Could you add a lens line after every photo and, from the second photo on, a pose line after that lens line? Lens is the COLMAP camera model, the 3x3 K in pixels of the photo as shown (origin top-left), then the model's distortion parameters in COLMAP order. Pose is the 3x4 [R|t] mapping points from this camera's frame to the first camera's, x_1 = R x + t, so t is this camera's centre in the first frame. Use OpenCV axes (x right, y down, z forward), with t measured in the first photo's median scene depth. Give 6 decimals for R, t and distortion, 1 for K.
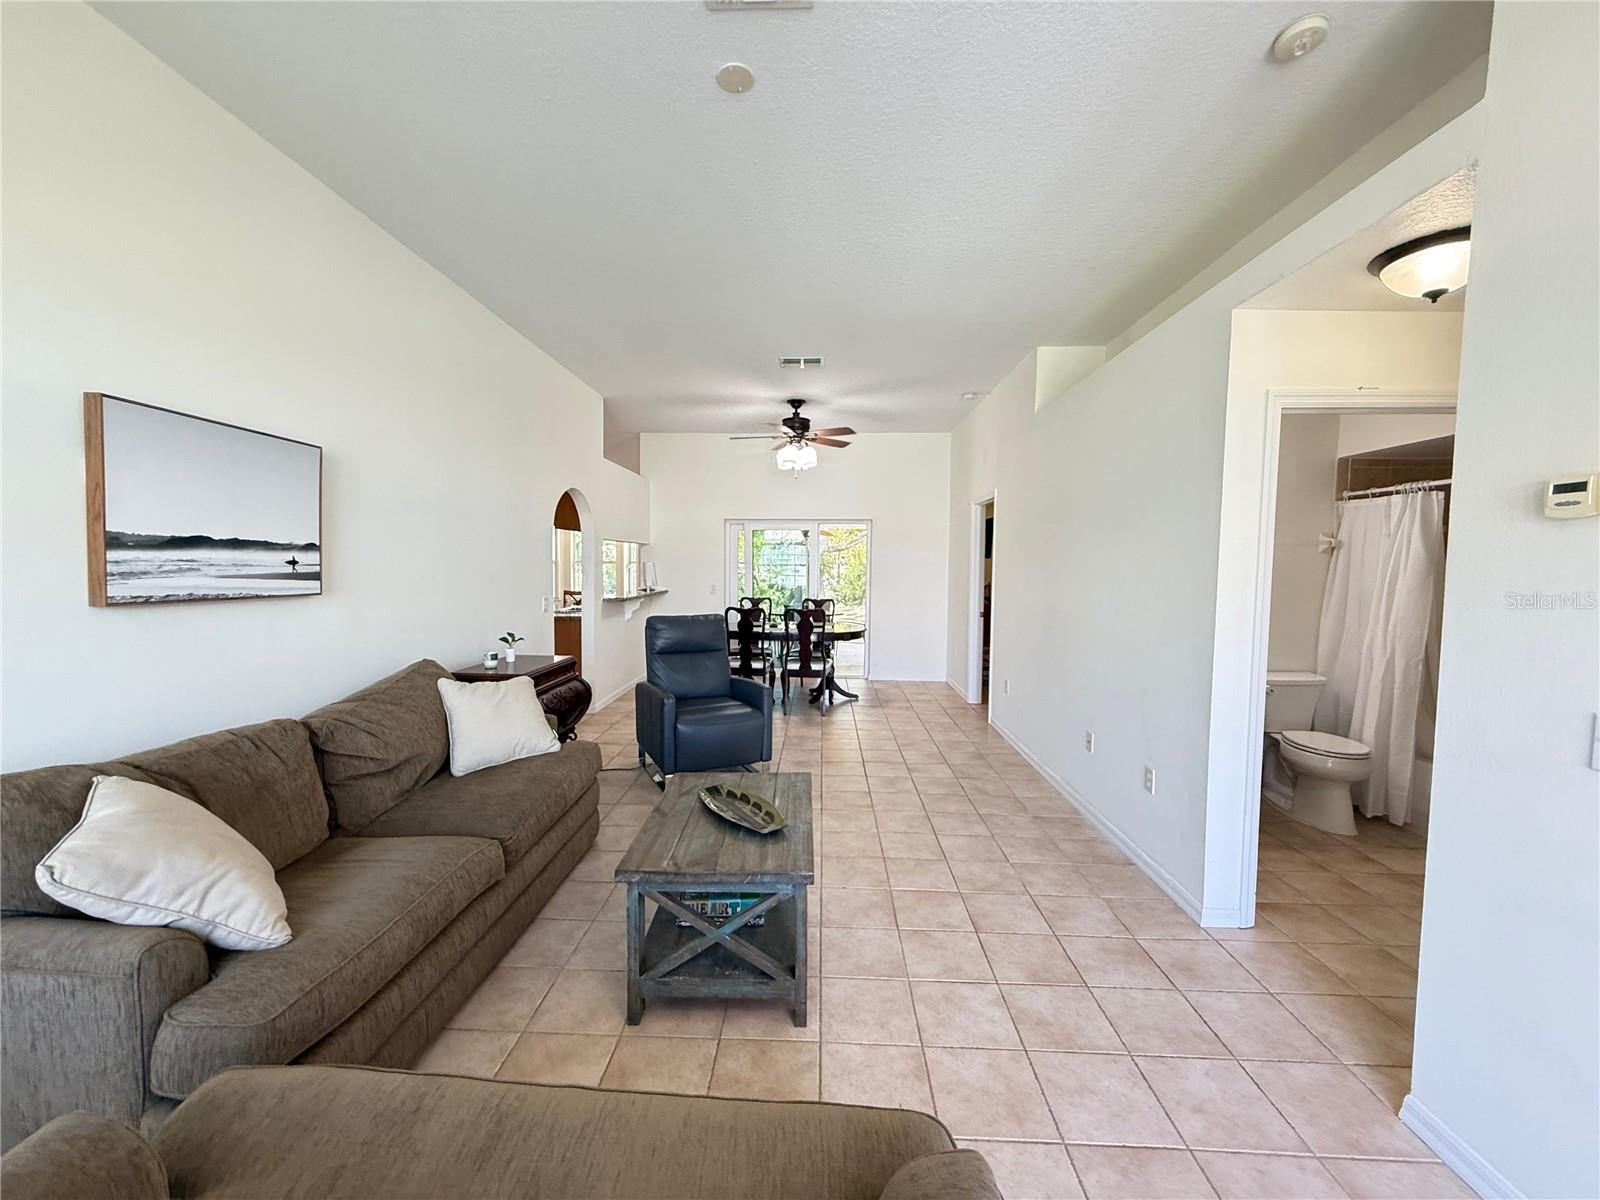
lens RADIAL K [[634.4, 0, 800.0], [0, 634.4, 600.0], [0, 0, 1]] dist [-0.002832, -0.000359]
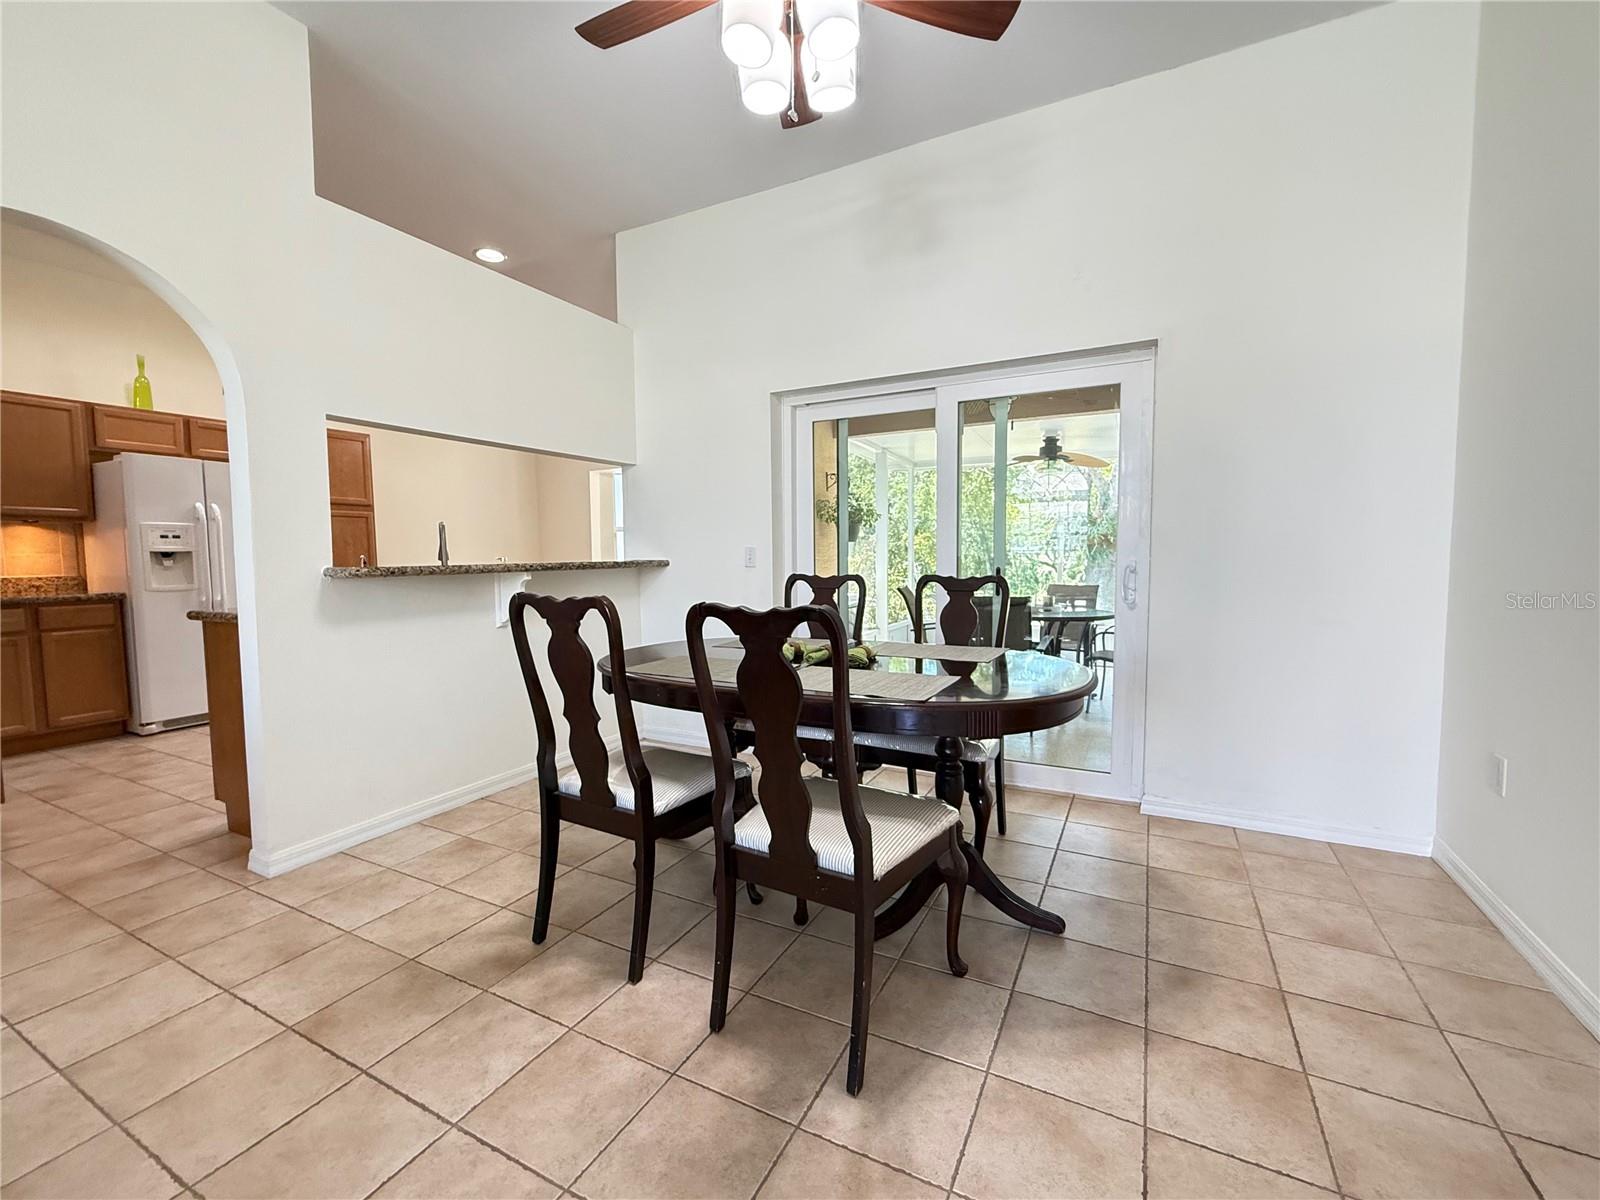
lens RADIAL K [[669.0, 0, 800.0], [0, 669.0, 600.0], [0, 0, 1]] dist [-0.000294, -0.000221]
pose [[0.909344, 0.010832, -0.415905, 0.208313], [-0.005641, 0.999890, 0.013707, 0.015939], [0.416007, -0.010118, 0.909305, 1.357636]]
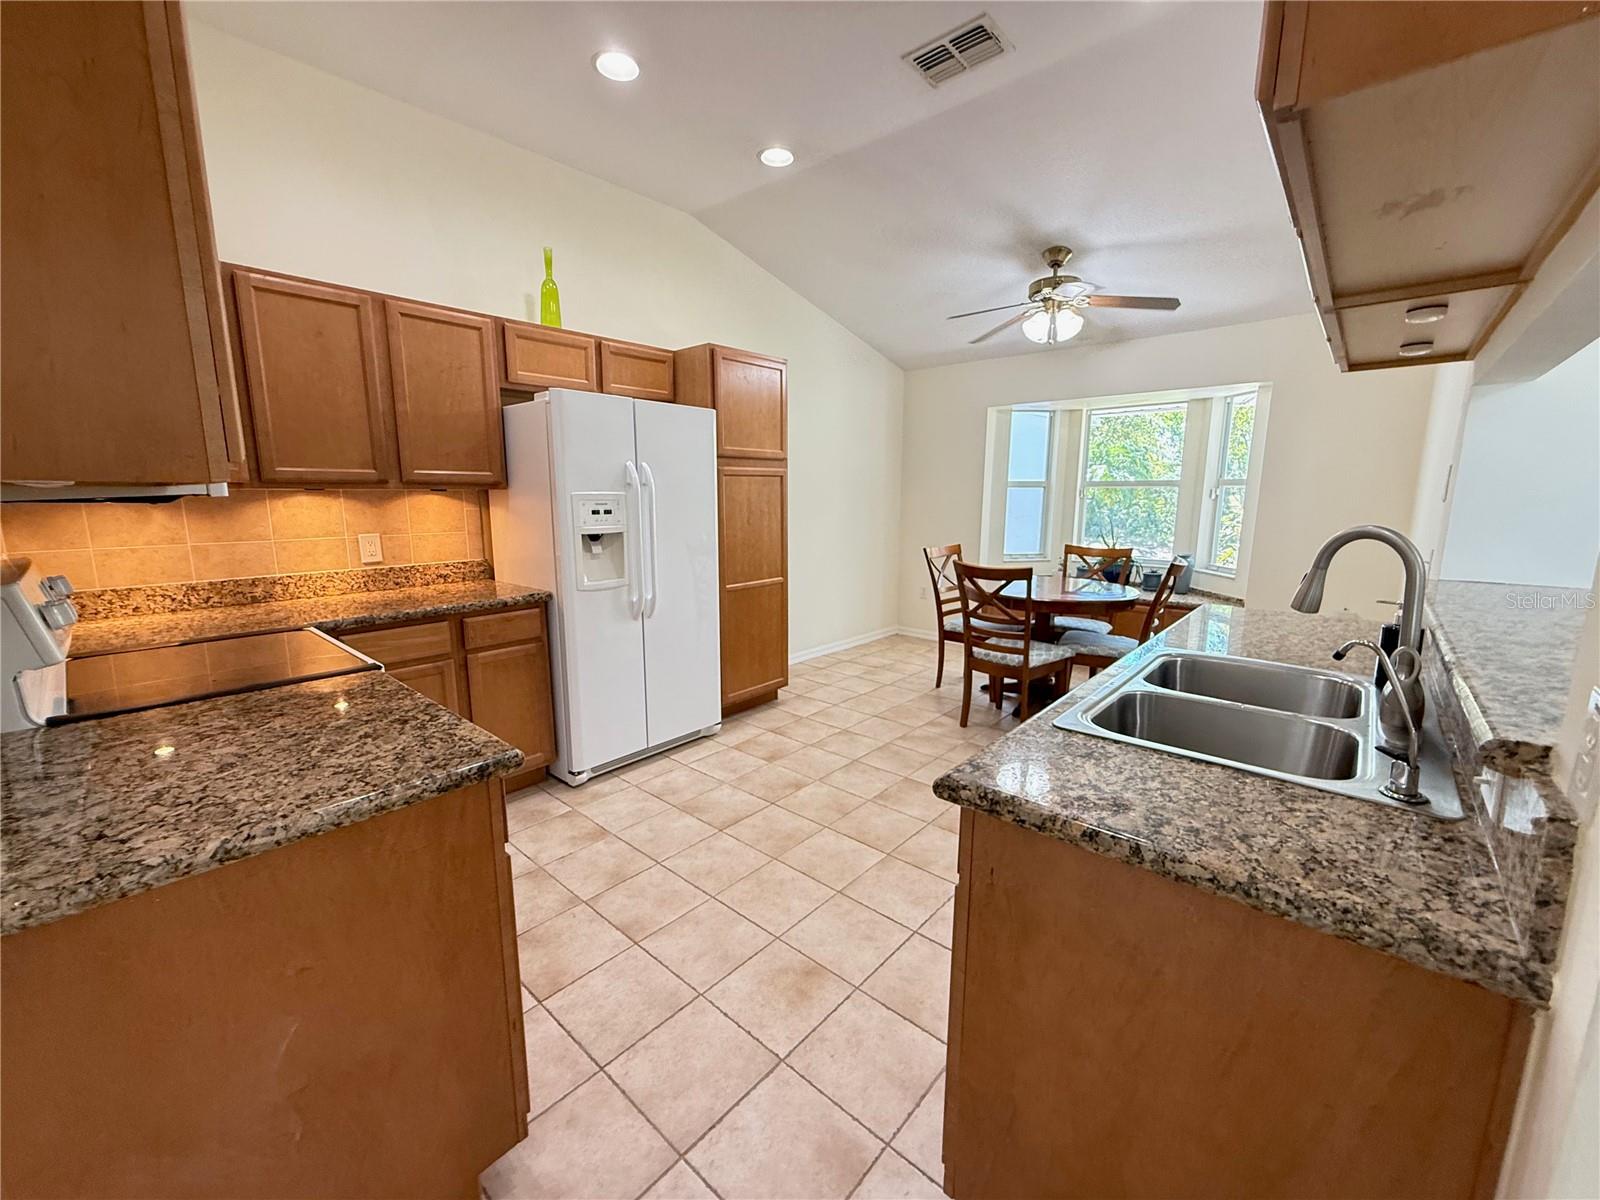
lens RADIAL K [[634.4, 0, 800.0], [0, 634.4, 600.0], [0, 0, 1]] dist [-0.002832, -0.000359]
pose [[0.778319, 0.097734, -0.620215, -0.660475], [-0.029604, 0.992424, 0.119237, -0.071226], [0.627170, -0.074444, 0.775317, 1.520240]]
